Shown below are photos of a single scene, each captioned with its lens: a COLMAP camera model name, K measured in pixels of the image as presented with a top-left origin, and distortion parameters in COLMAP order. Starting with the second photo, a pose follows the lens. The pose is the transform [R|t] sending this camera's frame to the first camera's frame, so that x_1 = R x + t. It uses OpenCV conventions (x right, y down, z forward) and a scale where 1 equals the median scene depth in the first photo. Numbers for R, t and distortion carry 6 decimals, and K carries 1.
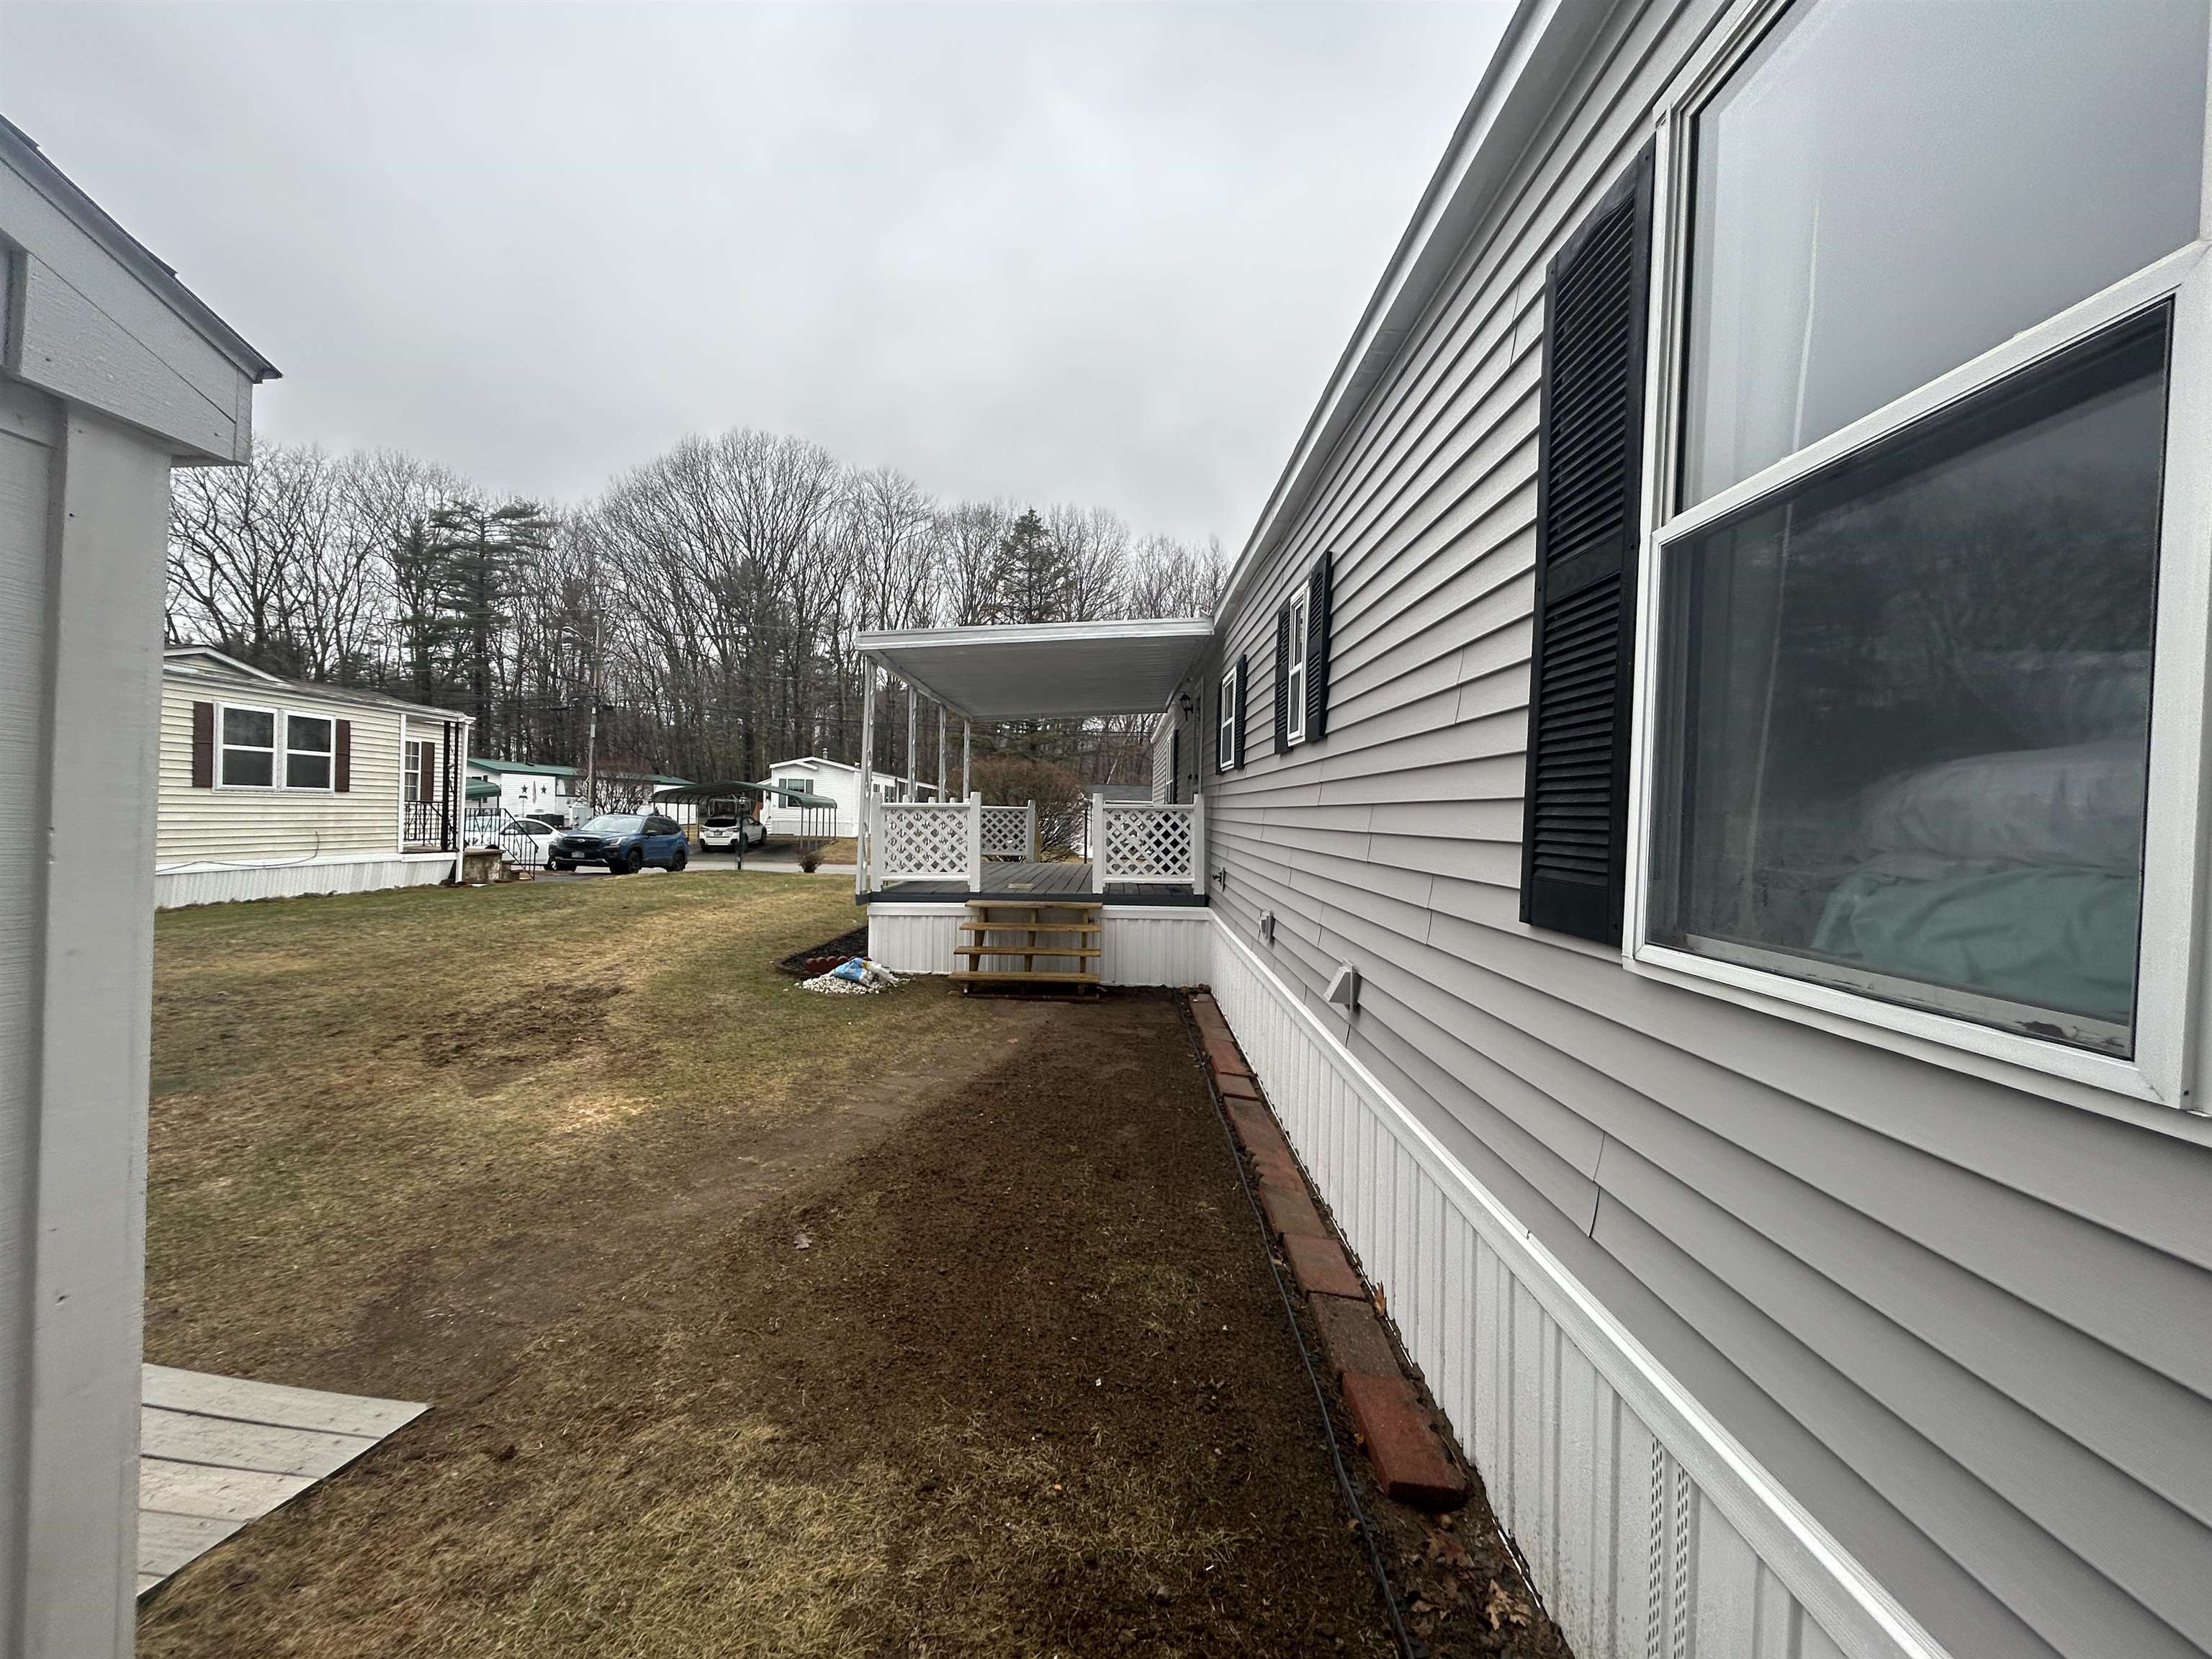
lens RADIAL K [[886.4, 0, 1112.1], [0, 886.4, 818.9], [0, 0, 1]] dist [0.003545, 0.000377]
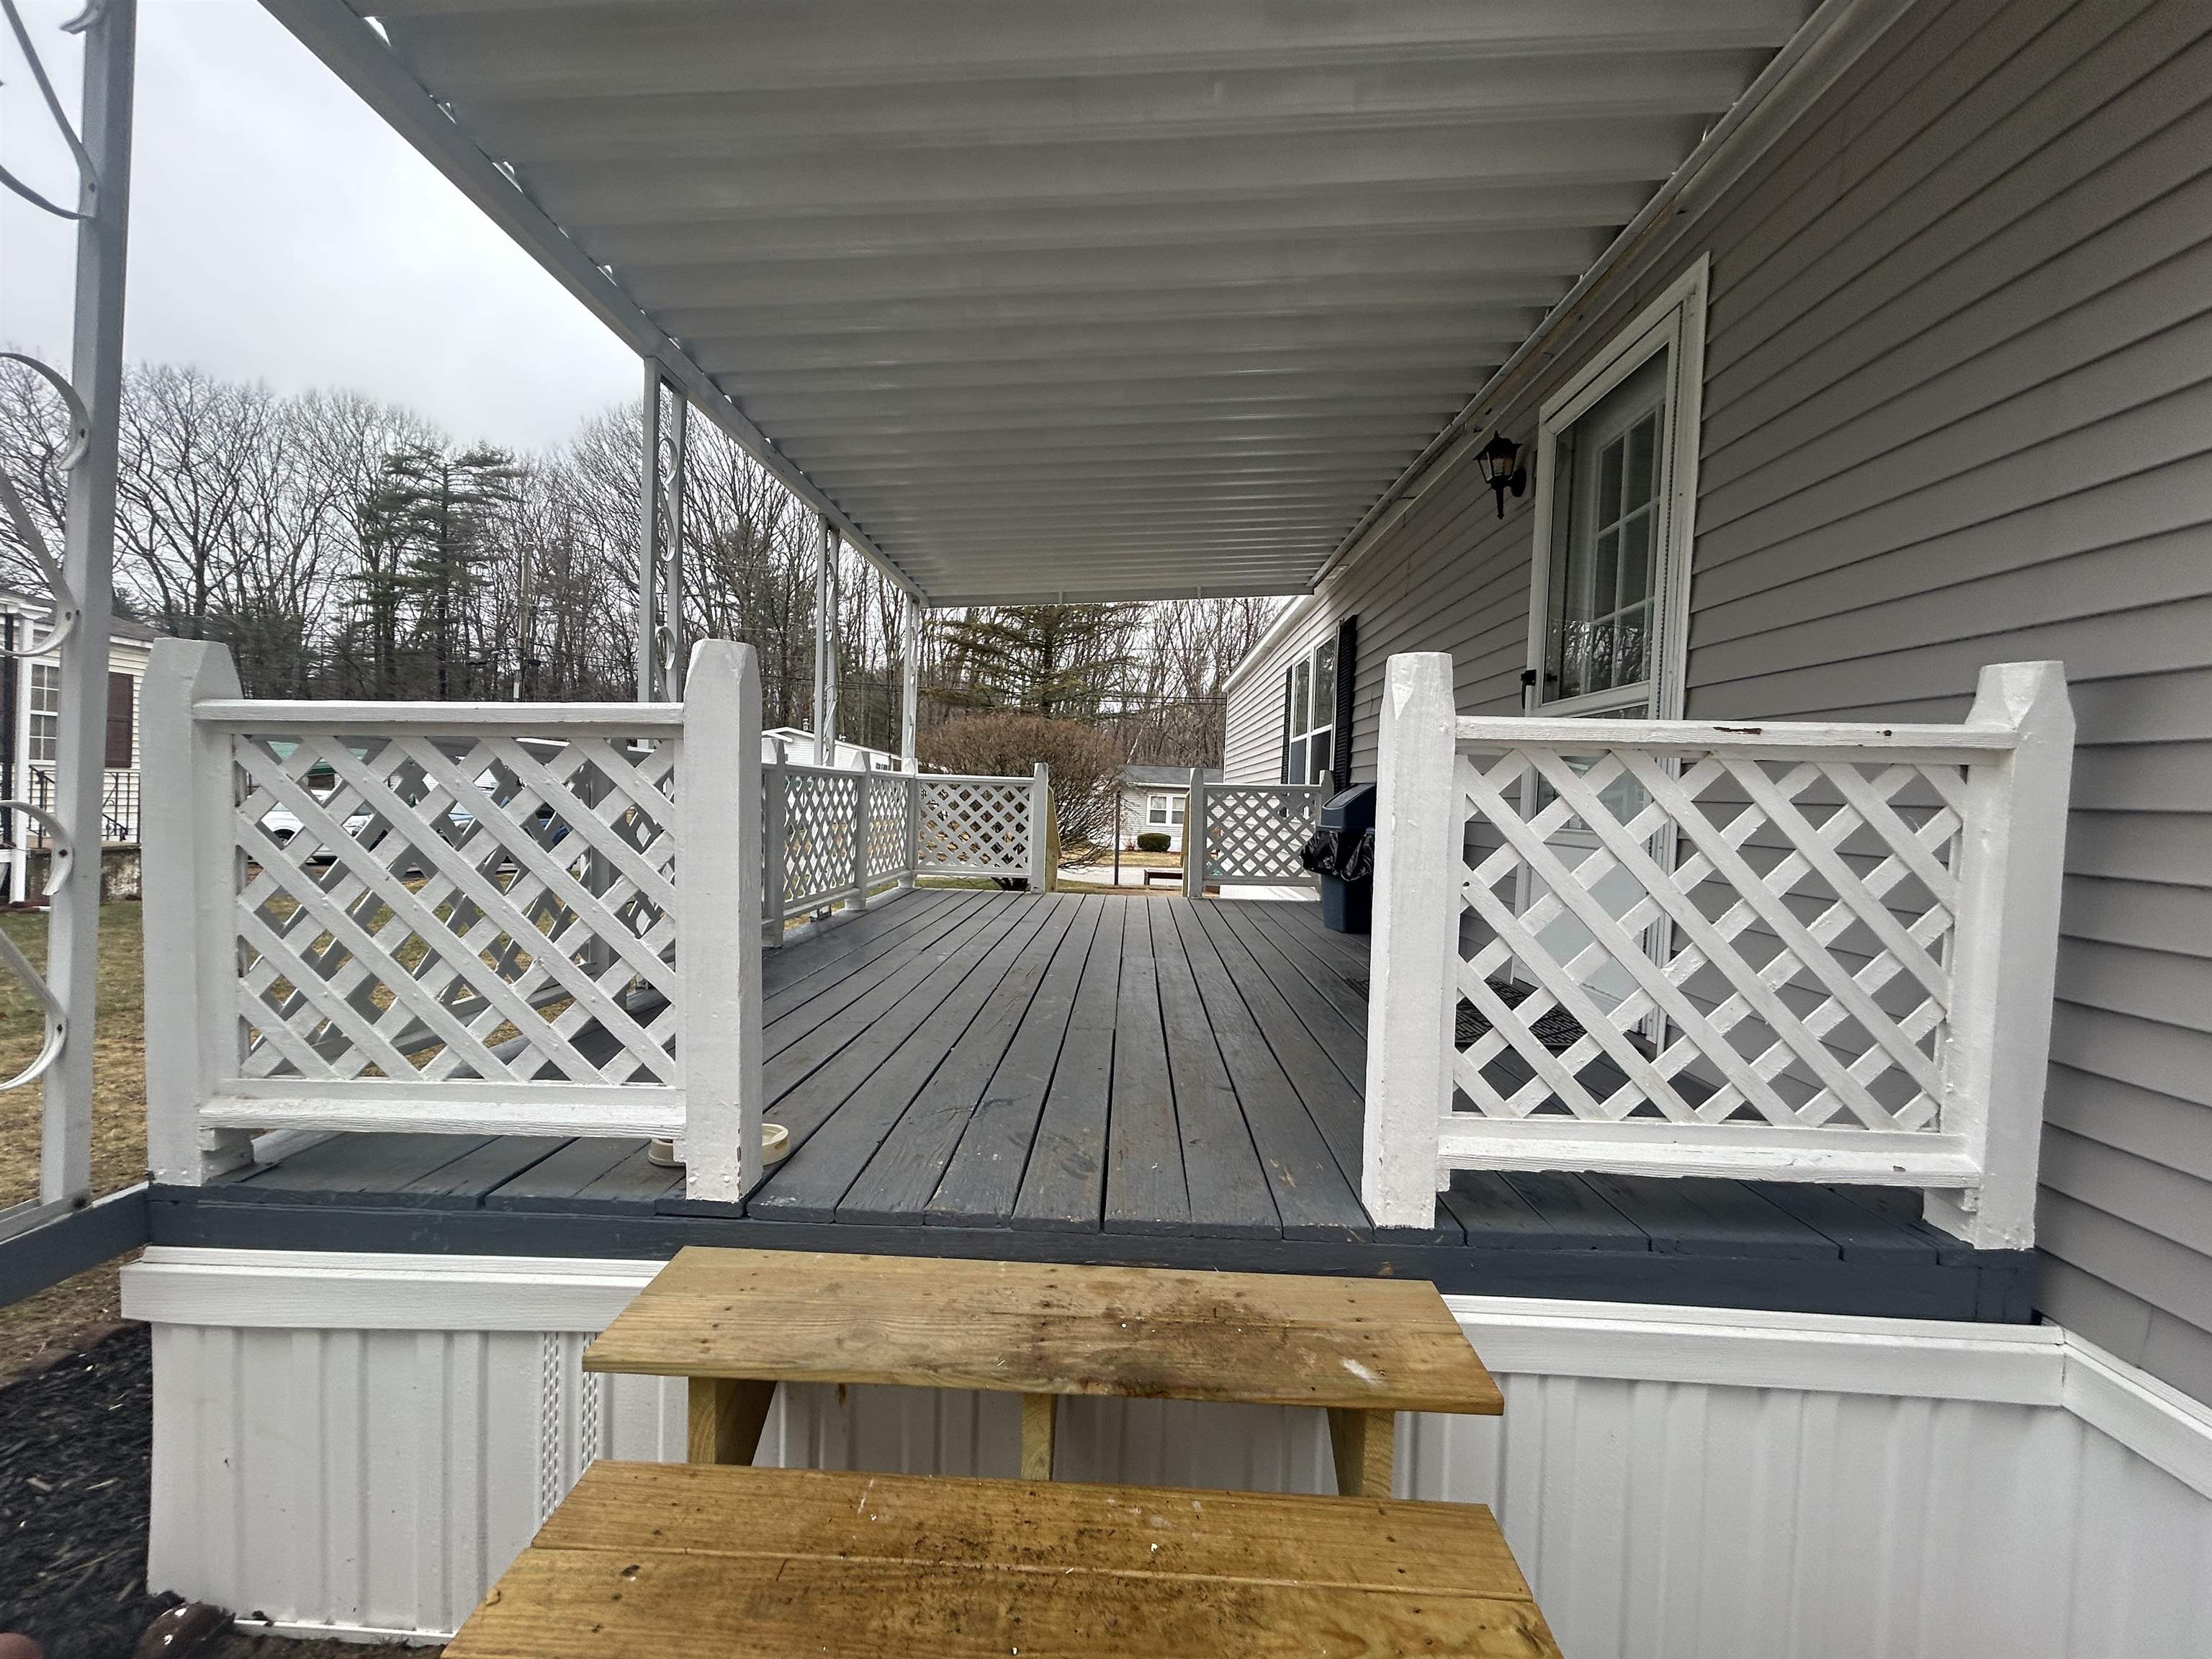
lens RADIAL K [[886.4, 0, 1102.8], [0, 886.4, 837.8], [0, 0, 1]] dist [0.003545, 0.000377]
pose [[0.999646, 0.013396, -0.023002, -0.025061], [-0.012502, 0.999176, 0.038610, 0.000416], [0.023501, -0.038309, 0.998990, 0.280816]]
